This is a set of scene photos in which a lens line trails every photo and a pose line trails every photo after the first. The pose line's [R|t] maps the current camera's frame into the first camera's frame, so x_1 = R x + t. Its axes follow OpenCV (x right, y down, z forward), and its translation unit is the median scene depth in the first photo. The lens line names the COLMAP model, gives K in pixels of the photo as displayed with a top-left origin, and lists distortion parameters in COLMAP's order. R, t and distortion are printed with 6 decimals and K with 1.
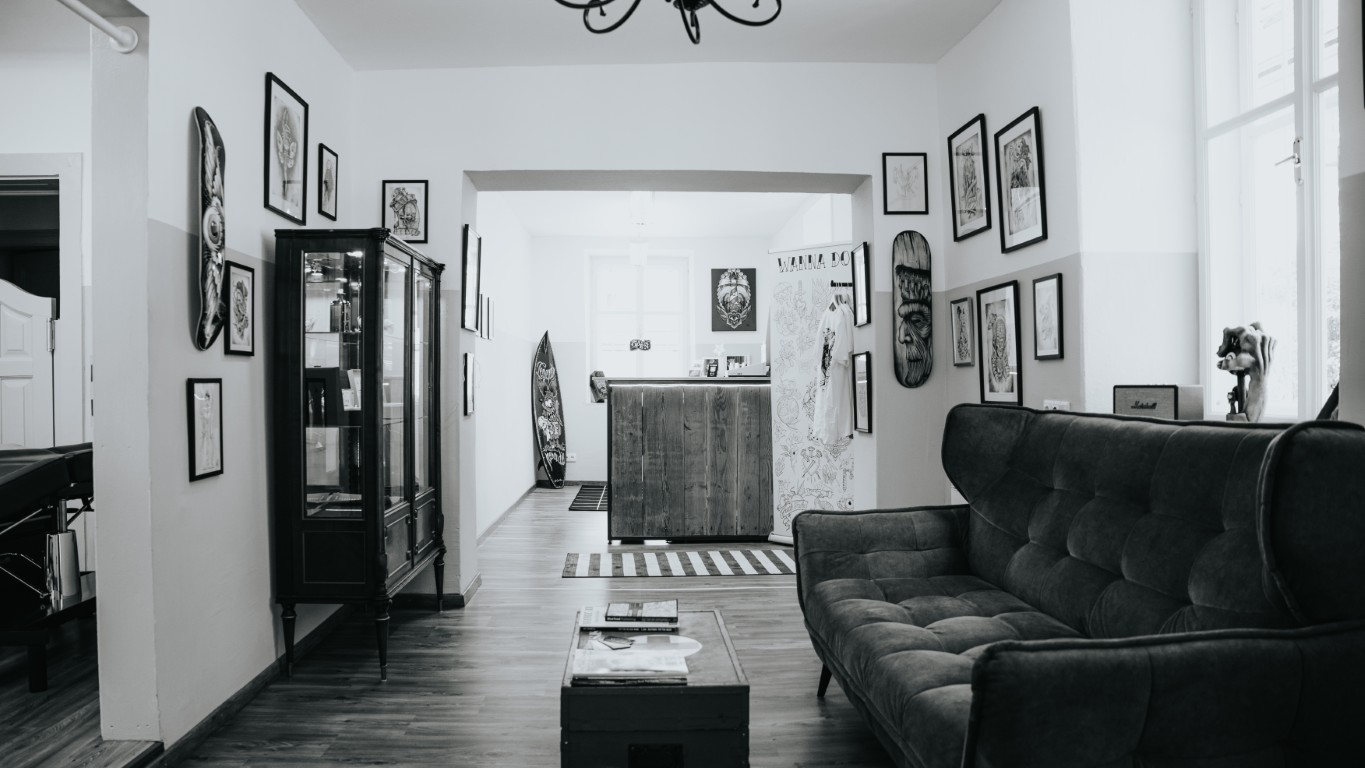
lens RADIAL K [[957.4, 0, 682.5], [0, 957.4, 384.0], [0, 0, 1]] dist [-0.190214, 0.154537]
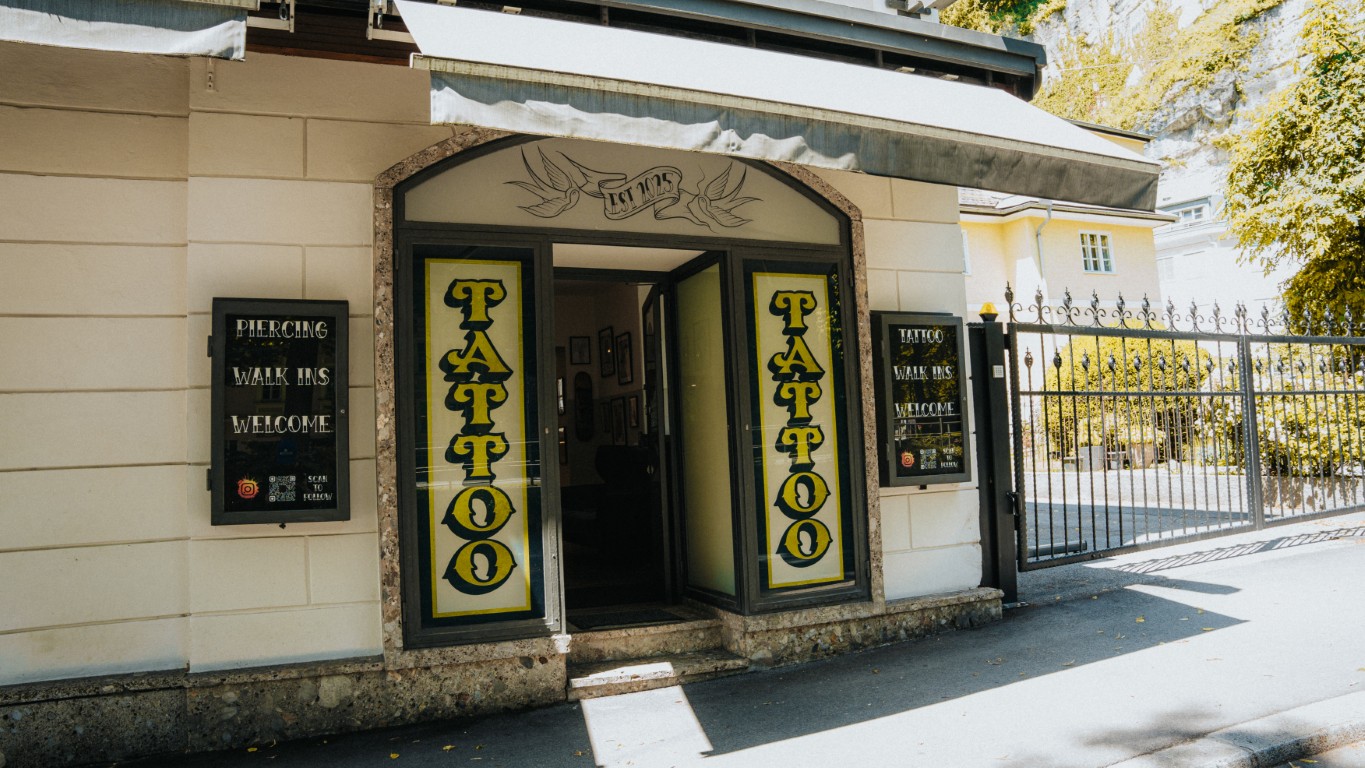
lens RADIAL K [[957.4, 0, 682.5], [0, 957.4, 384.0], [0, 0, 1]] dist [-0.190214, 0.154537]
pose [[0.949376, -0.008398, 0.314029, -0.247827], [0.031110, 0.997242, -0.067383, 0.027190], [-0.312597, 0.073742, 0.947019, -1.228992]]
